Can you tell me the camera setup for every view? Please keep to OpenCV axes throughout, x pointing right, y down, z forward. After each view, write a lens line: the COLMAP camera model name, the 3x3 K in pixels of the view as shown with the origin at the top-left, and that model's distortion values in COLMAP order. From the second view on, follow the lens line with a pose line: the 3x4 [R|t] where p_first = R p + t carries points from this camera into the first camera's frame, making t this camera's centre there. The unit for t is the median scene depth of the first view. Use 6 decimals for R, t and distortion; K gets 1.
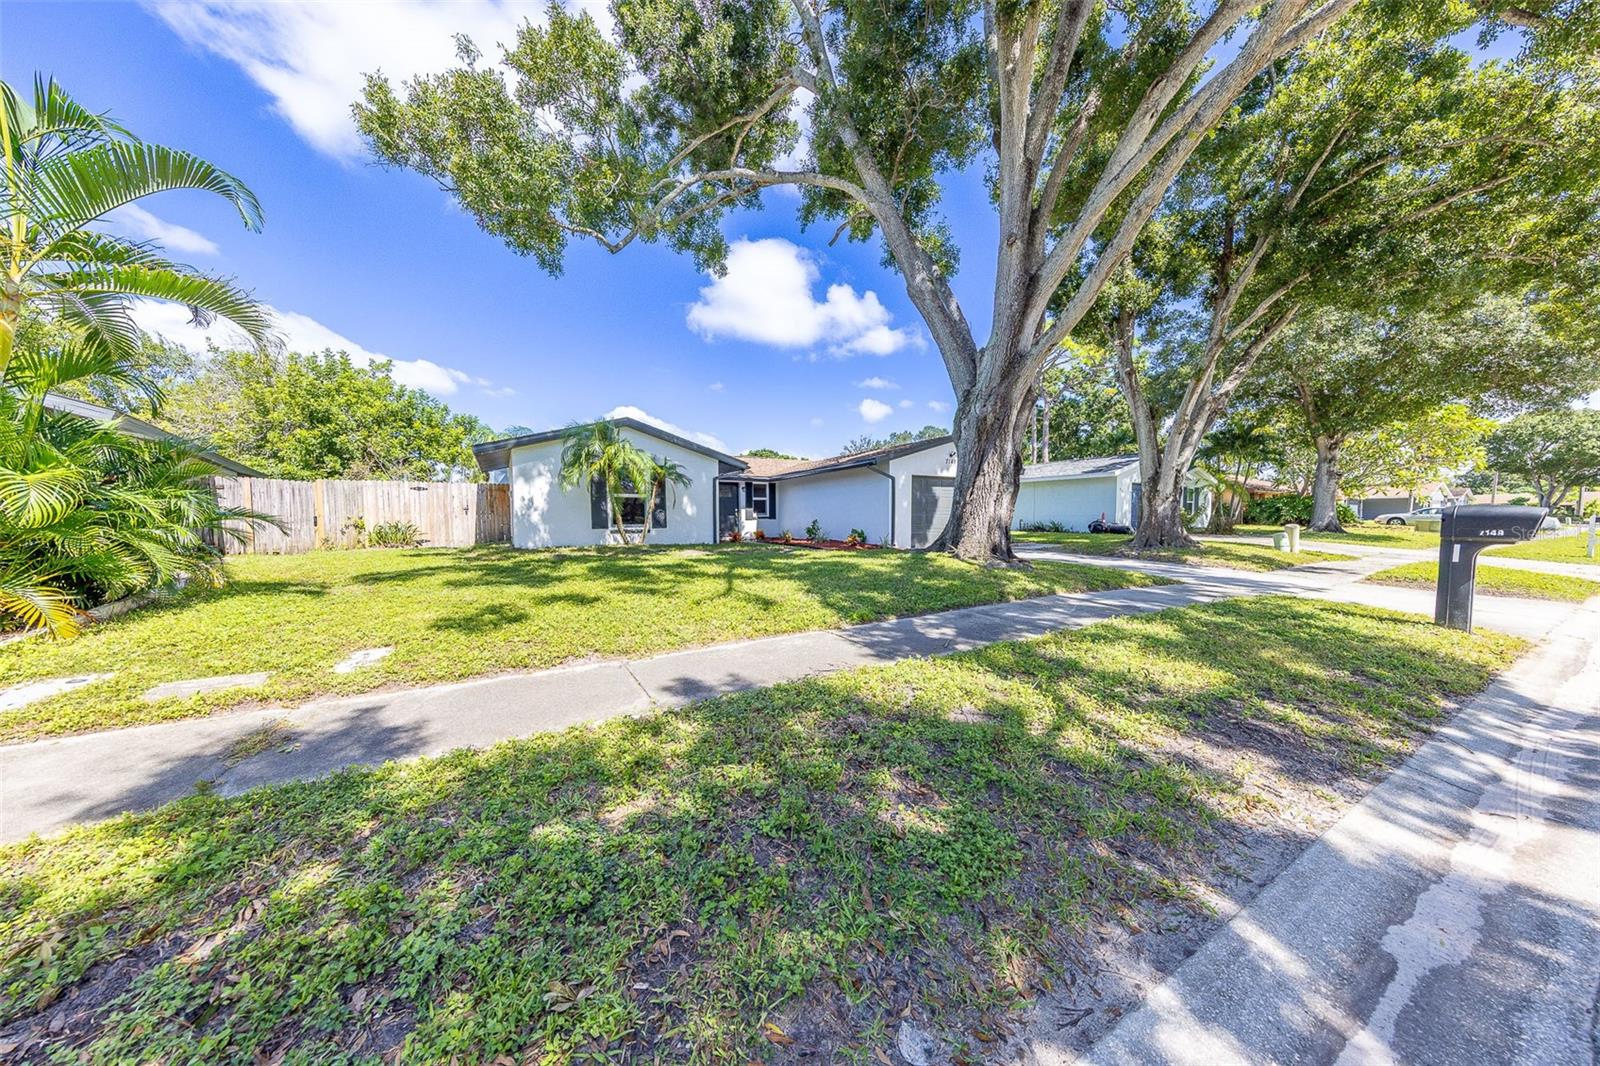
lens RADIAL K [[503.5, 0, 803.7], [0, 503.5, 540.8], [0, 0, 1]] dist [0.001189, 0.000001]
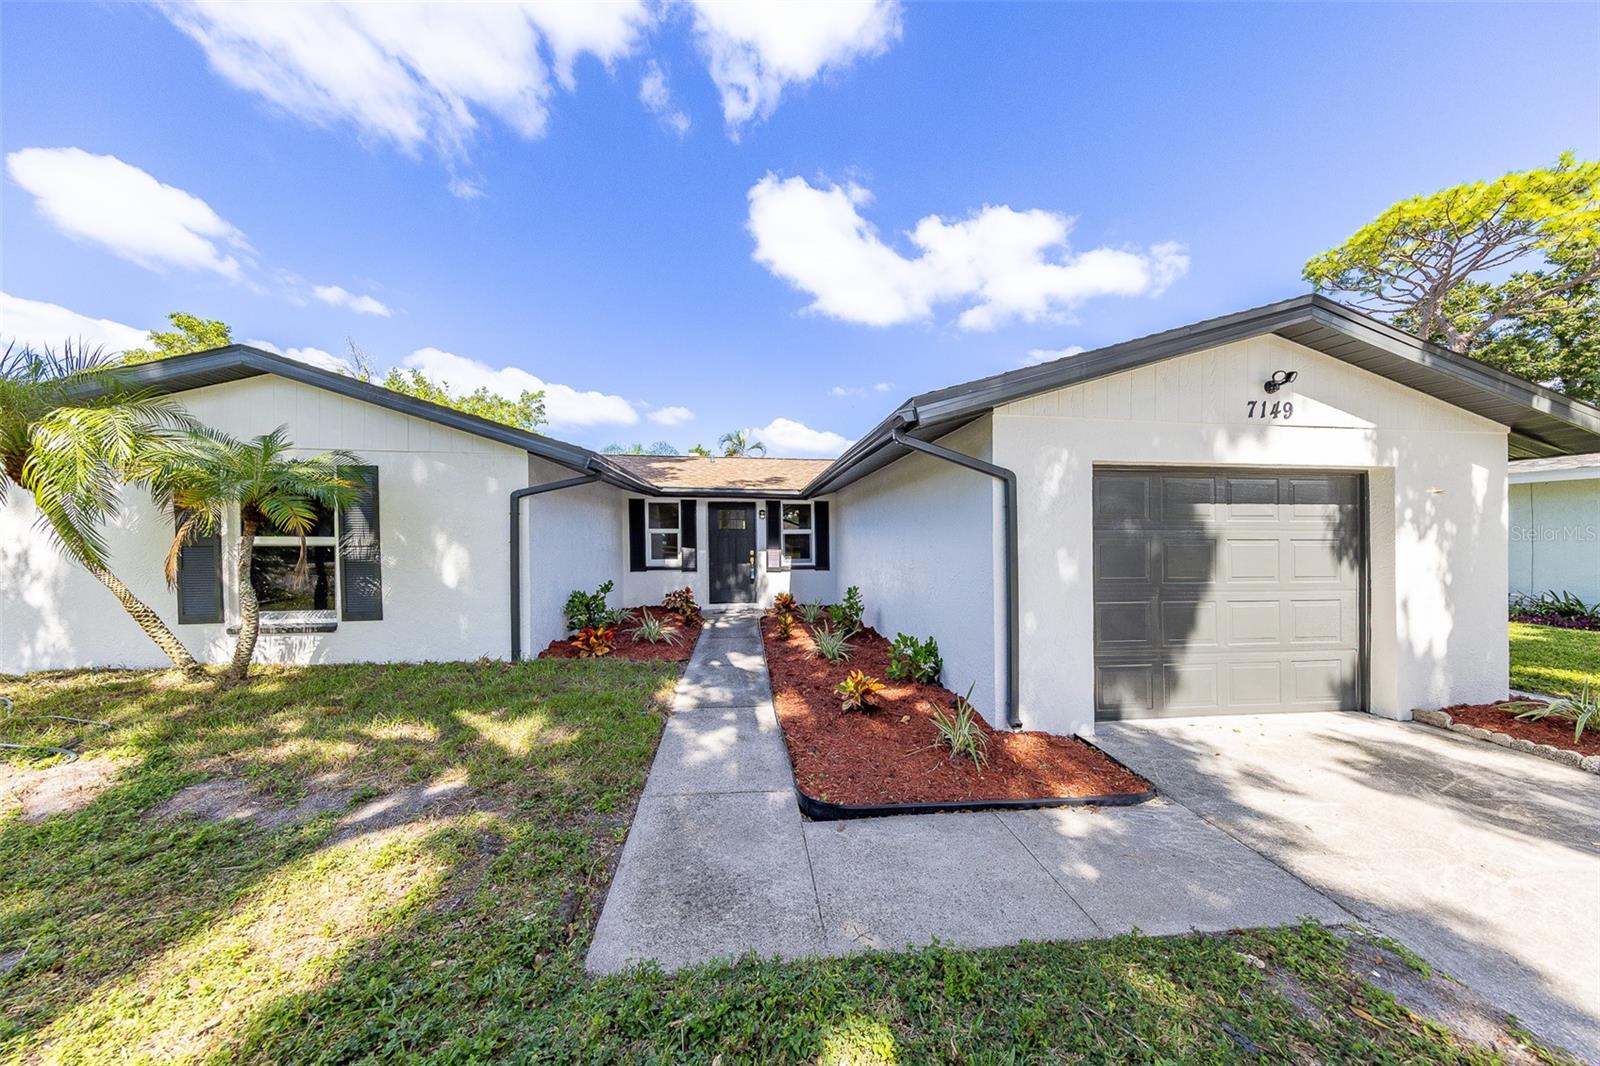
lens RADIAL K [[490.3, 0, 800.0], [0, 490.3, 533.0], [0, 0, 1]] dist [-0.008697, -0.000060]
pose [[0.906806, 0.007321, -0.421486, 0.139184], [-0.028257, 0.998656, -0.043448, -0.060729], [0.420601, 0.051309, 0.905794, 0.540918]]
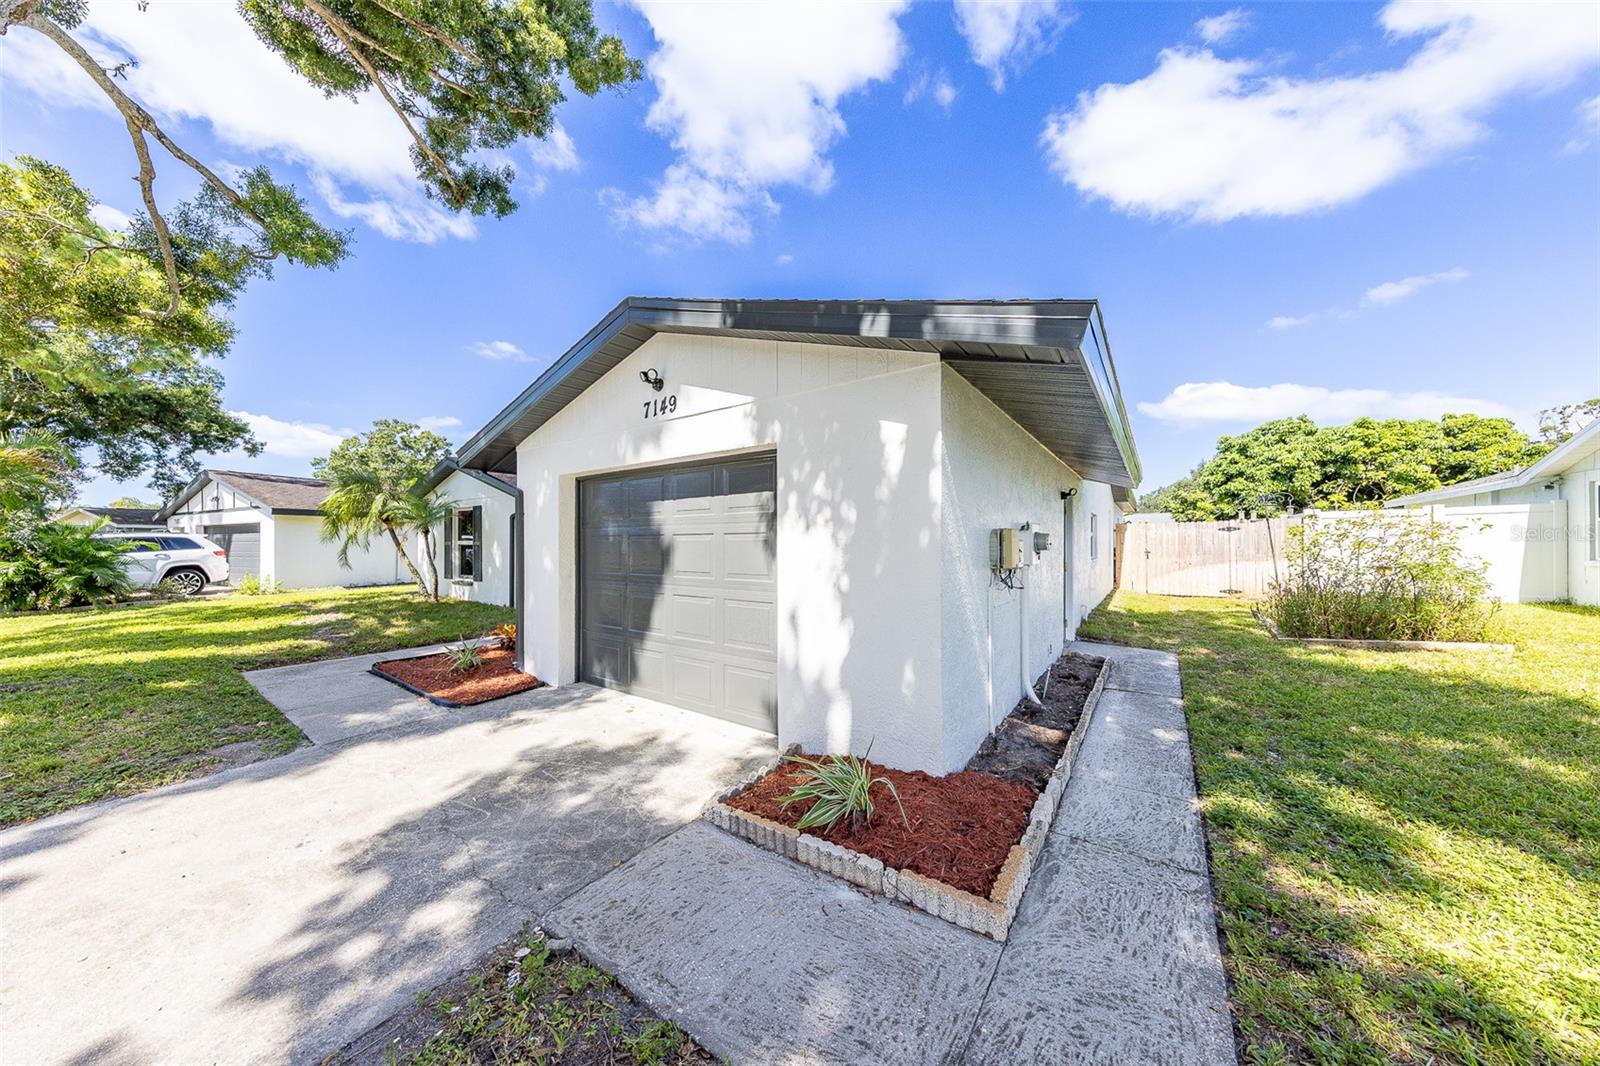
lens RADIAL K [[508.5, 0, 777.1], [0, 508.5, 538.4], [0, 0, 1]] dist [0.035189, -0.000031]
pose [[0.384777, -0.004542, -0.922998, 0.511457], [-0.040618, 0.998936, -0.021849, -0.069074], [0.922115, 0.045897, 0.384183, 0.813740]]
